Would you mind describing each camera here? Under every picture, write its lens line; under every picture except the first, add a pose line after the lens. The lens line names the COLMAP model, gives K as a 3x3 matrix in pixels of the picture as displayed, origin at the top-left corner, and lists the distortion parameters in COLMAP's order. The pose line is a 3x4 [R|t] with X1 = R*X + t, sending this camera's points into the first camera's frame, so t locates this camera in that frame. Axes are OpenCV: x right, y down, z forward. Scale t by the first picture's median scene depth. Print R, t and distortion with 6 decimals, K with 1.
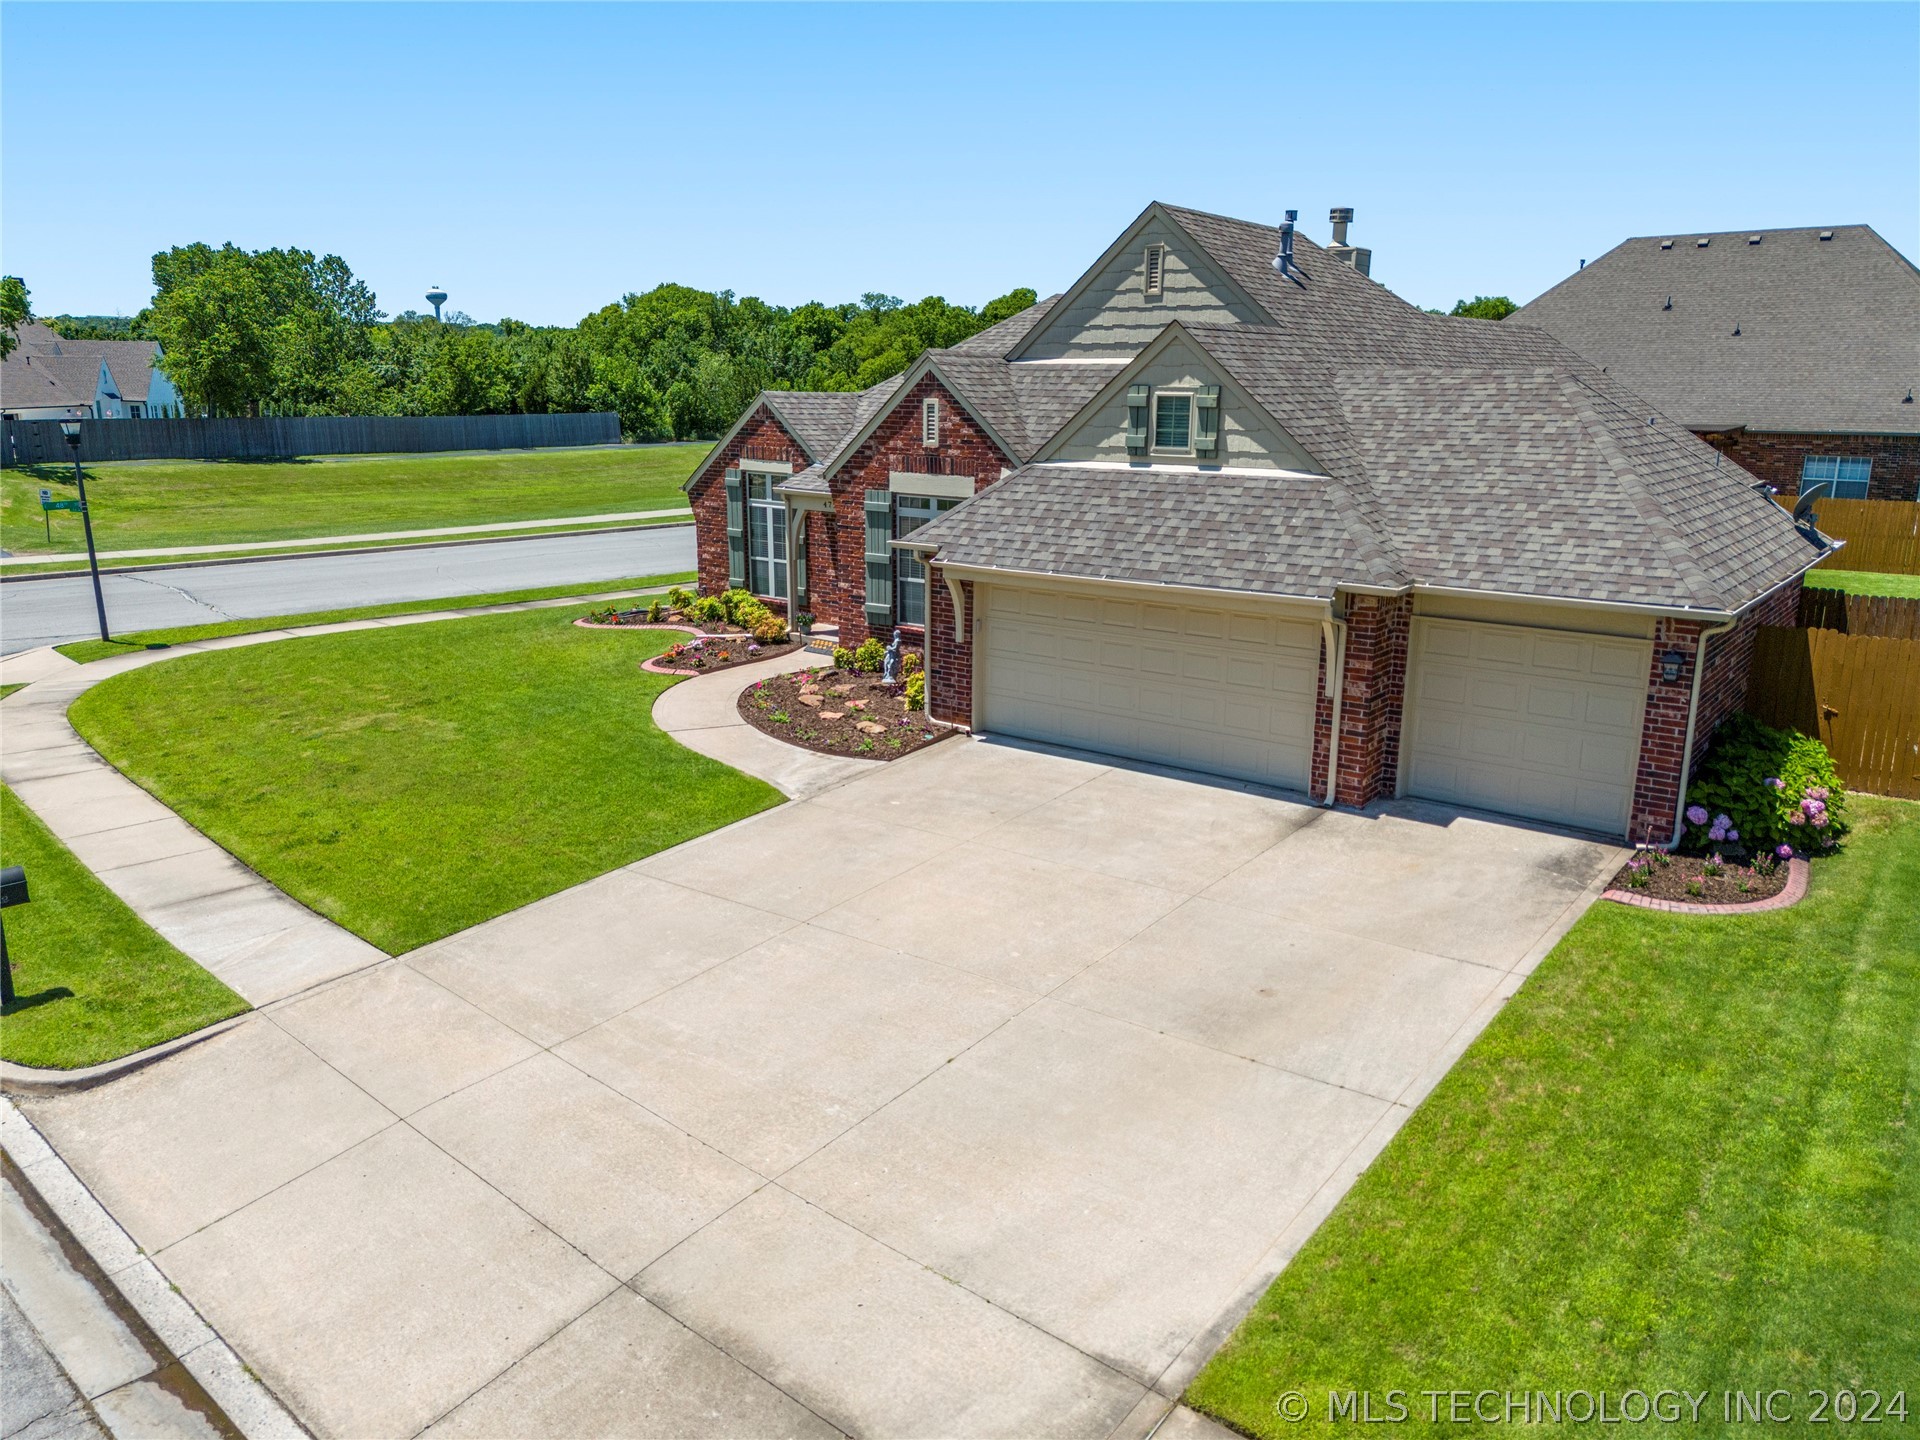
lens RADIAL K [[1412.3, 0, 960.0], [0, 1412.3, 720.0], [0, 0, 1]] dist [0.105355, -0.147127]
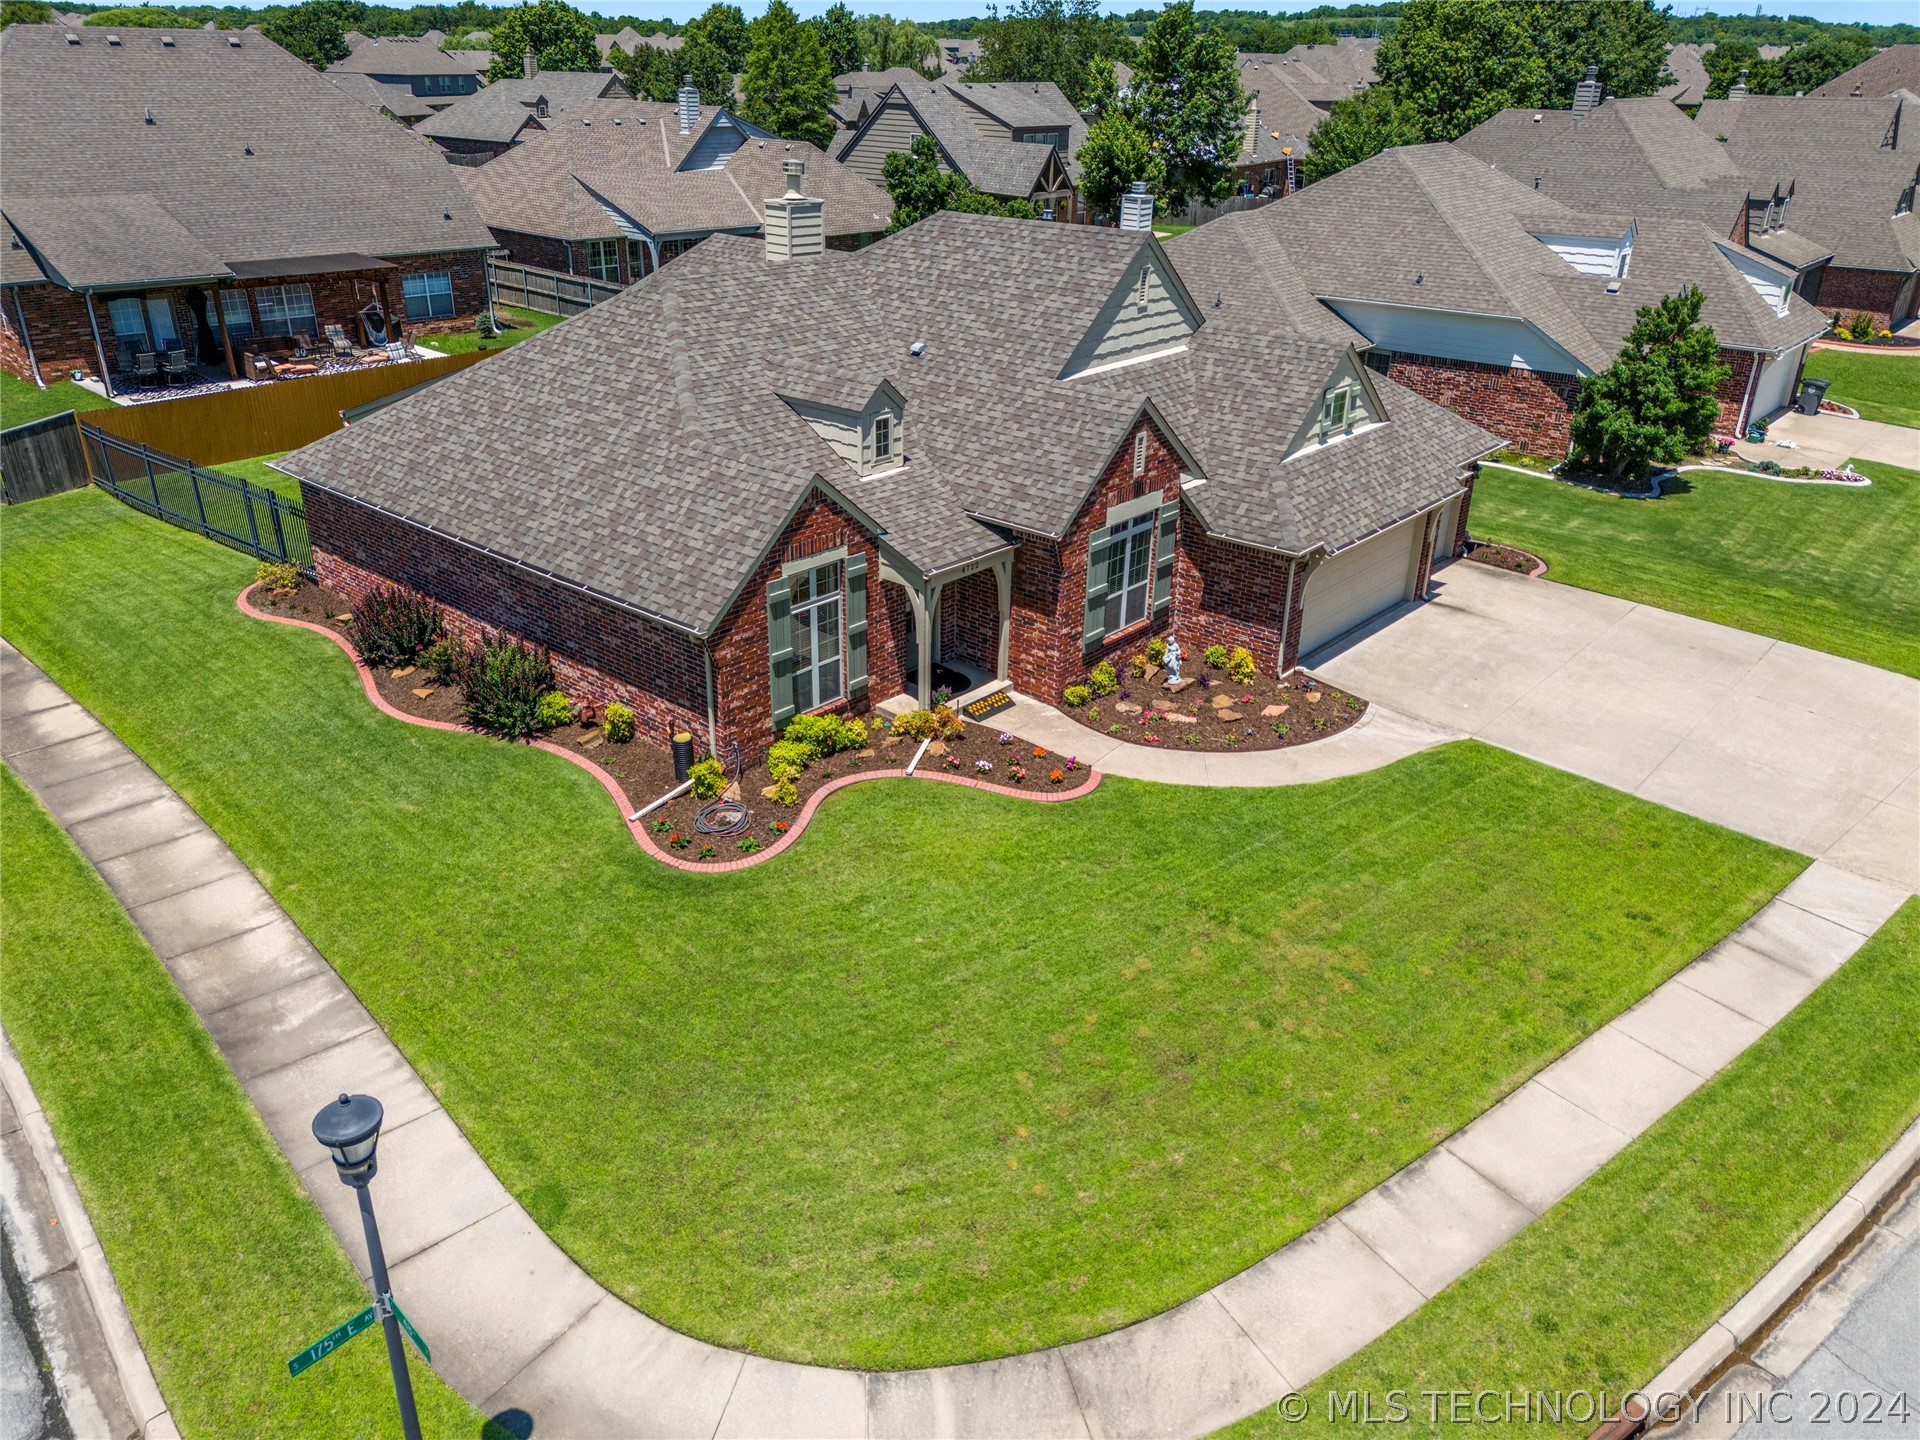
lens RADIAL K [[1412.3, 0, 960.0], [0, 1412.3, 720.0], [0, 0, 1]] dist [0.105355, -0.147127]
pose [[0.061650, -0.431933, 0.899796, -1.323210], [0.217110, 0.885728, 0.410304, -0.606676], [-0.974198, 0.170059, 0.148382, 1.200371]]
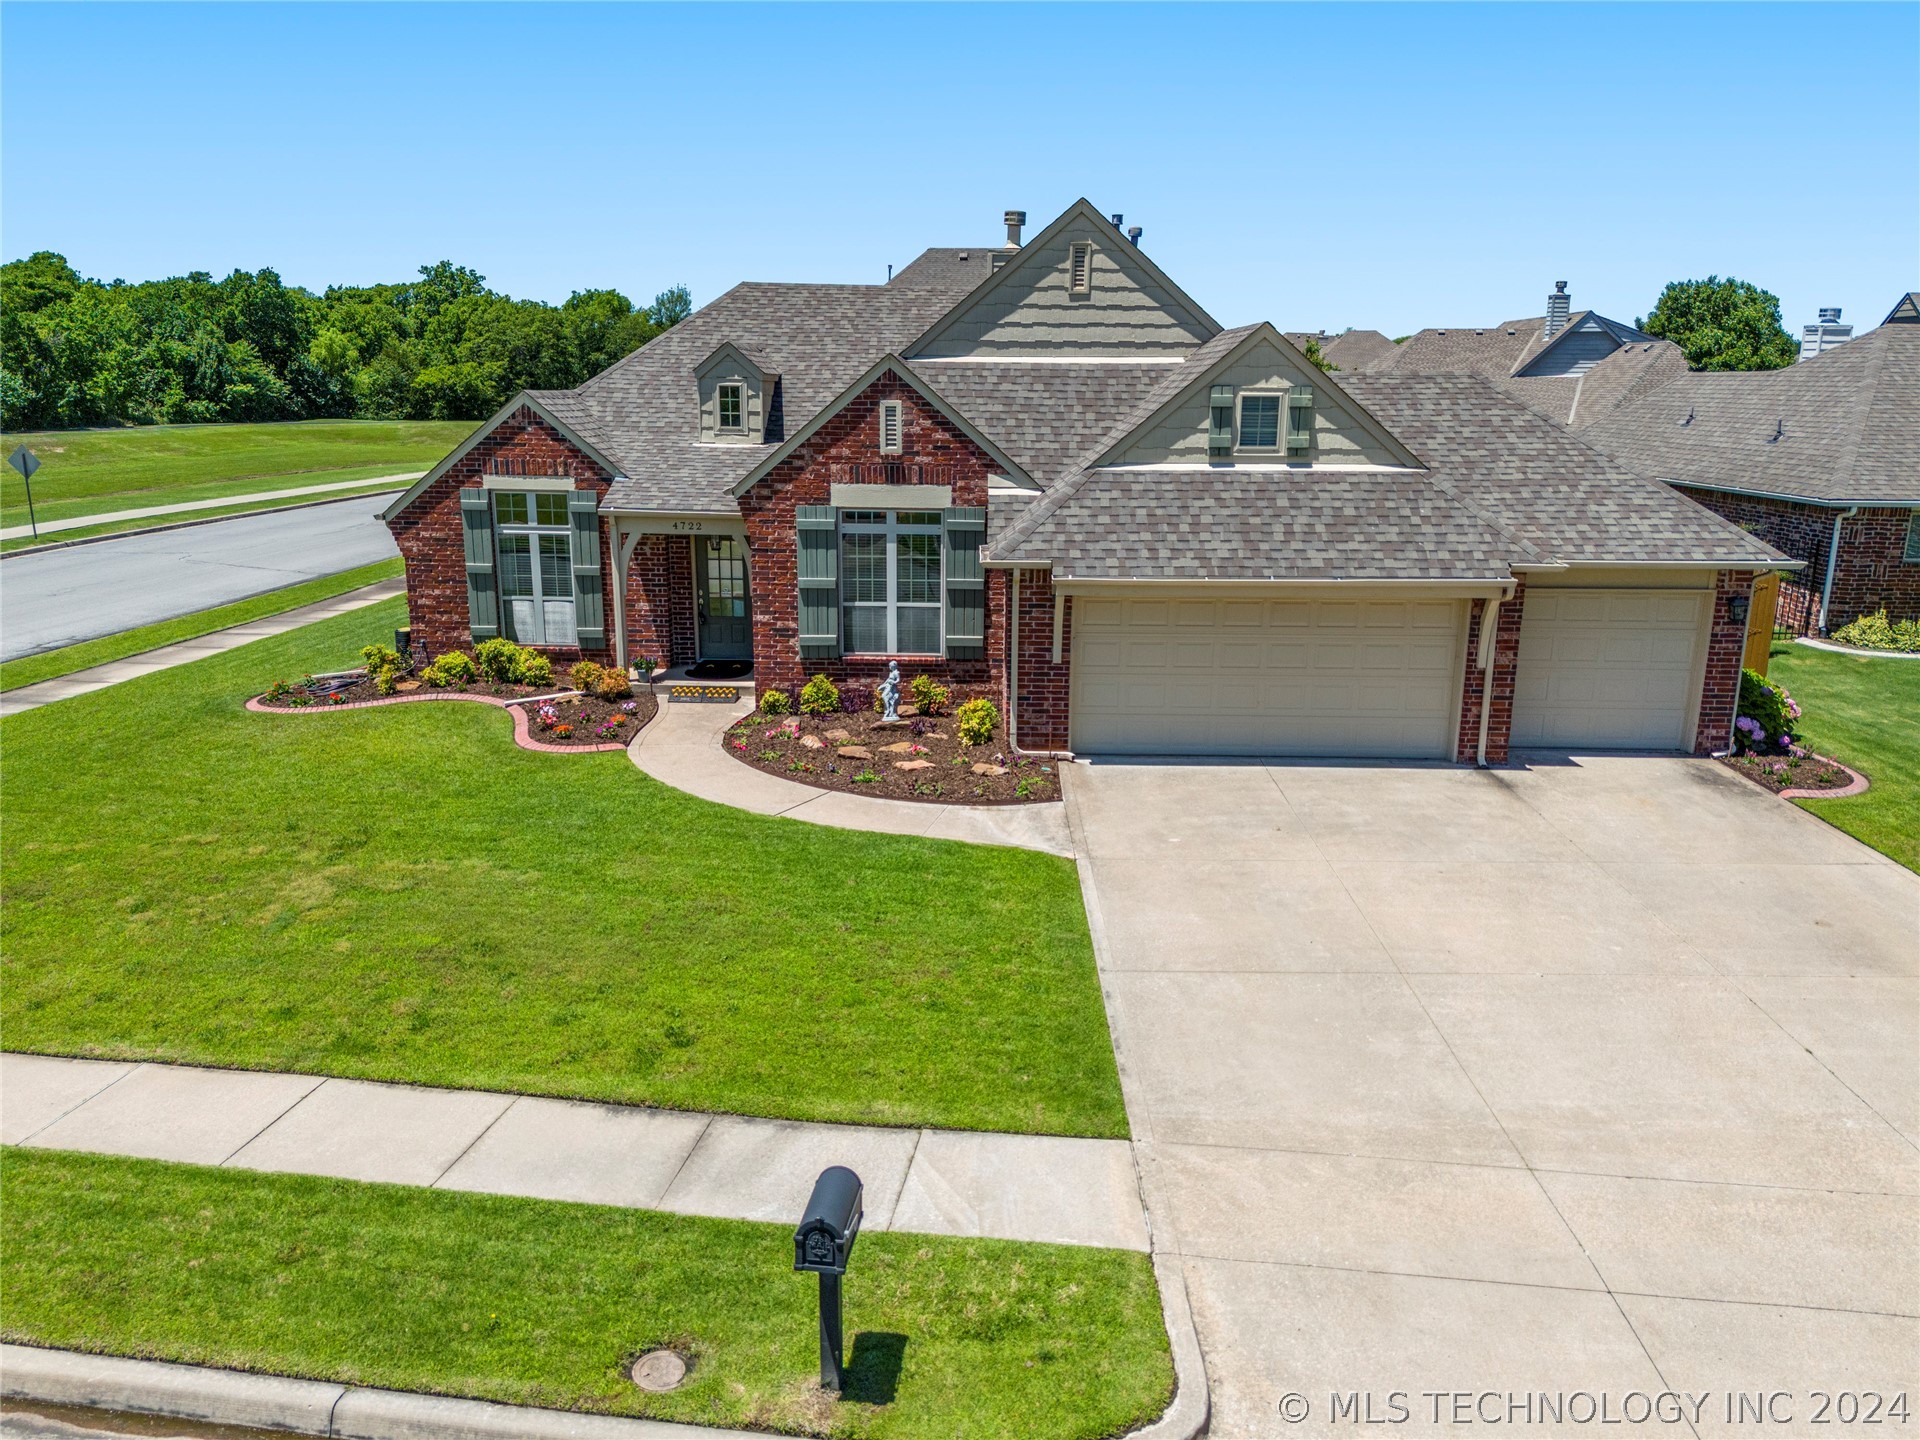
lens RADIAL K [[1412.3, 0, 960.0], [0, 1412.3, 720.0], [0, 0, 1]] dist [0.105355, -0.147127]
pose [[0.799594, -0.142071, 0.583494, -0.637277], [0.137783, 0.989096, 0.052017, -0.080033], [-0.584522, 0.038803, 0.810450, 0.303785]]
